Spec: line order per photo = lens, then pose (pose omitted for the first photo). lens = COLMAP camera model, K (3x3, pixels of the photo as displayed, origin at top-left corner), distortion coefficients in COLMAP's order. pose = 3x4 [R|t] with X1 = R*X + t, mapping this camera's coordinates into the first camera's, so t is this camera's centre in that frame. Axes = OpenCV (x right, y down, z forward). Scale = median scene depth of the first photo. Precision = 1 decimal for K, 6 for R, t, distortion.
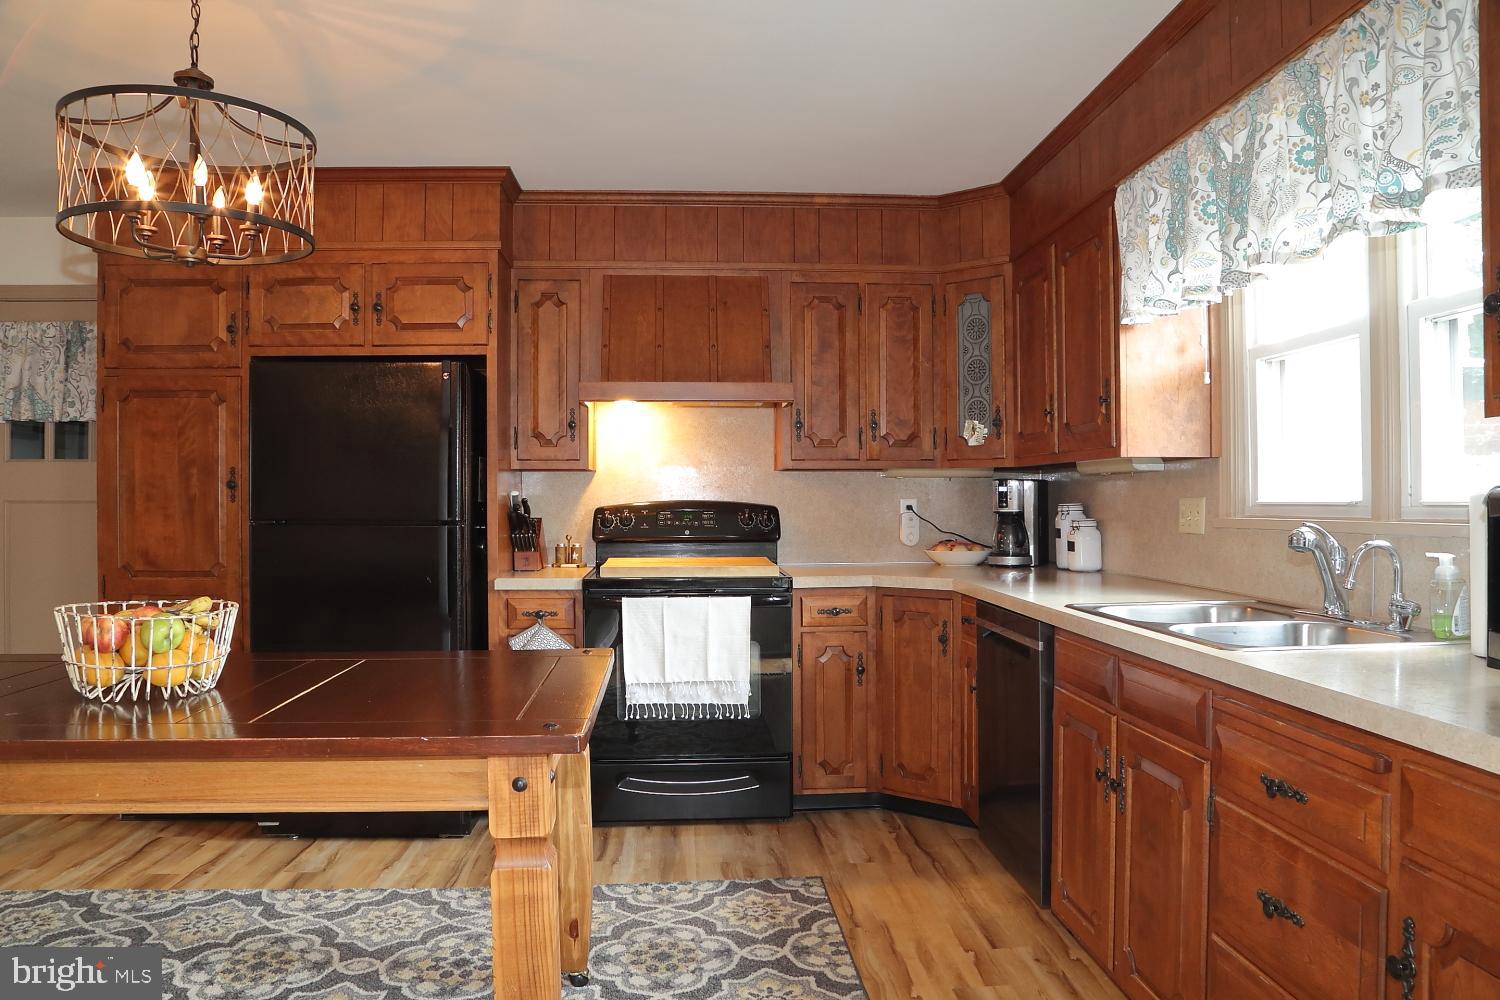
lens RADIAL K [[1037.7, 0, 738.3], [0, 1037.7, 497.9], [0, 0, 1]] dist [-0.089156, 0.035927]
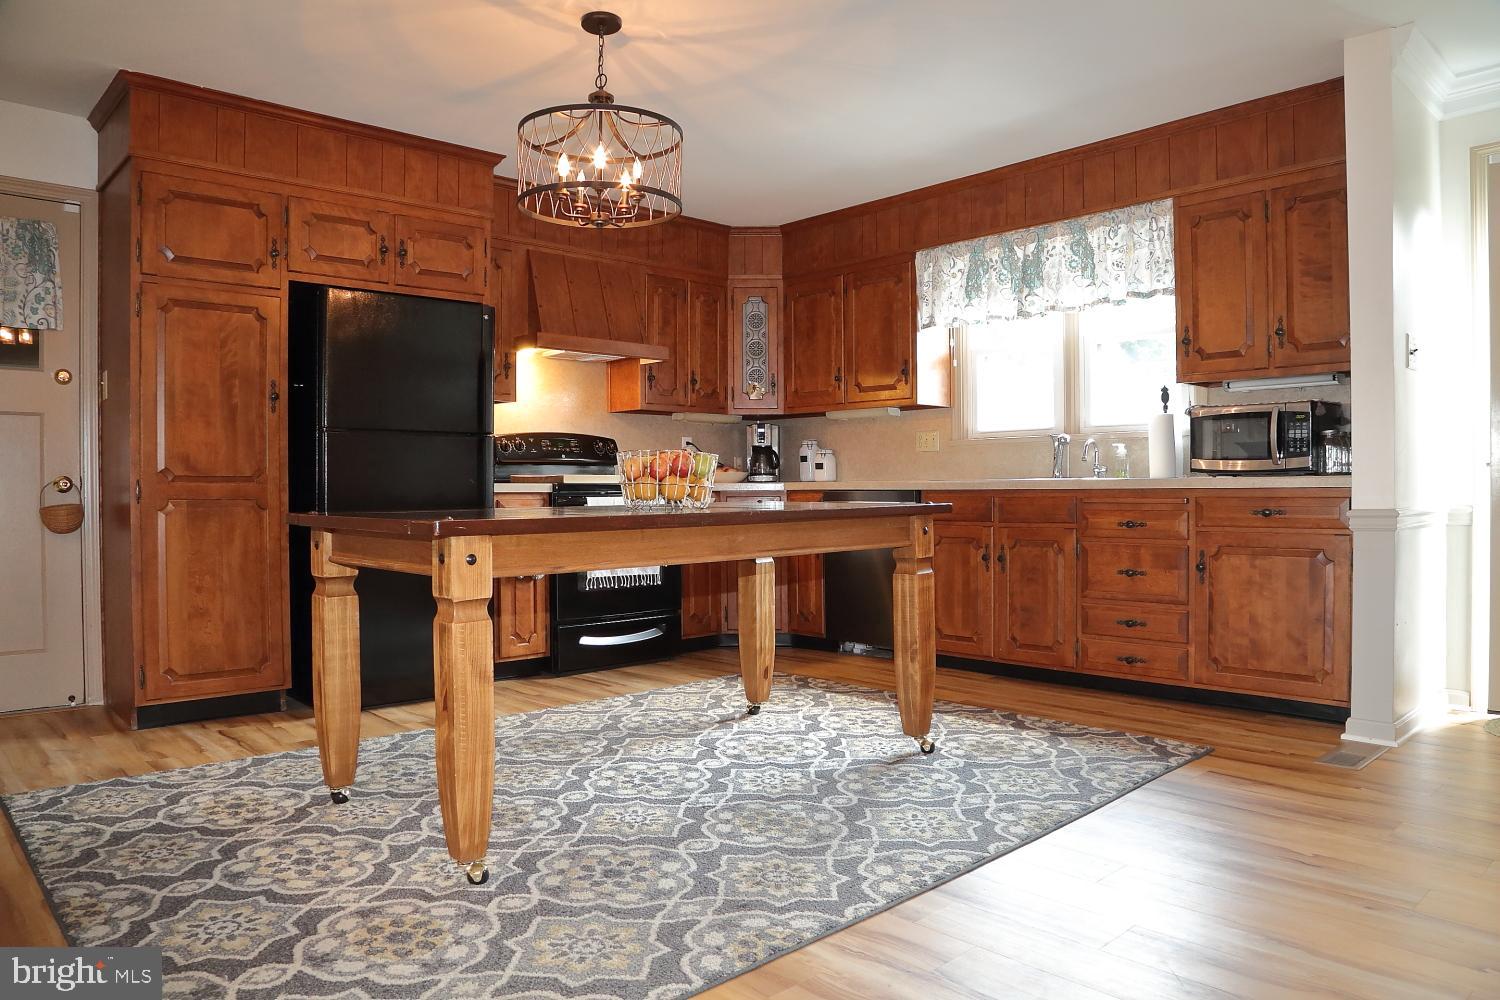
lens RADIAL K [[1037.7, 0, 763.8], [0, 1037.7, 499.6], [0, 0, 1]] dist [-0.089156, 0.035927]
pose [[0.767524, -0.007251, 0.640979, -0.793710], [0.000933, 0.999948, 0.010195, 0.086374], [-0.641020, -0.007228, 0.767490, -0.168161]]
